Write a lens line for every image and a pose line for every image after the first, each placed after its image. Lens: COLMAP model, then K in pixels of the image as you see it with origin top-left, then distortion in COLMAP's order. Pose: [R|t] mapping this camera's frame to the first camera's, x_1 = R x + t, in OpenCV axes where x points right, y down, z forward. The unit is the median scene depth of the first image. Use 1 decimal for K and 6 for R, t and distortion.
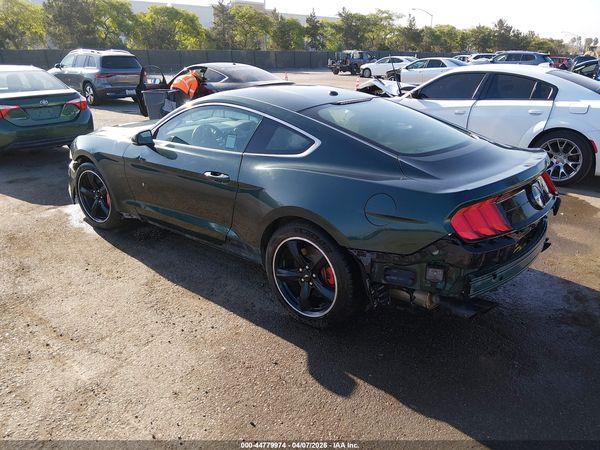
lens RADIAL K [[451.6, 0, 300.0], [0, 451.6, 225.0], [0, 0, 1]] dist [0.119882, -0.194342]
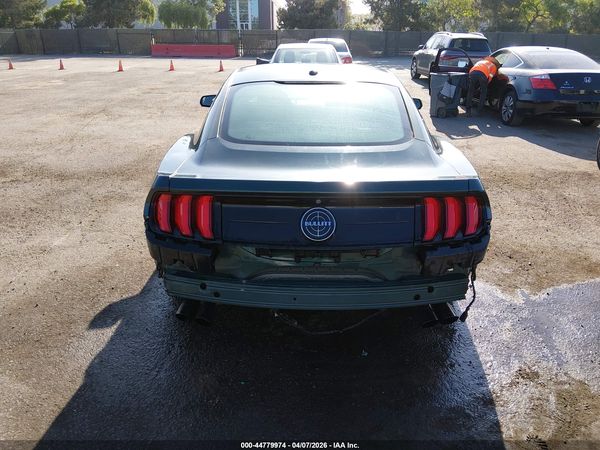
lens RADIAL K [[451.6, 0, 300.0], [0, 451.6, 225.0], [0, 0, 1]] dist [0.119882, -0.194342]
pose [[0.634676, 0.294489, -0.714467, 0.267055], [-0.272800, 0.950400, 0.149401, -0.042551], [0.723026, 0.100085, 0.683532, 0.126827]]
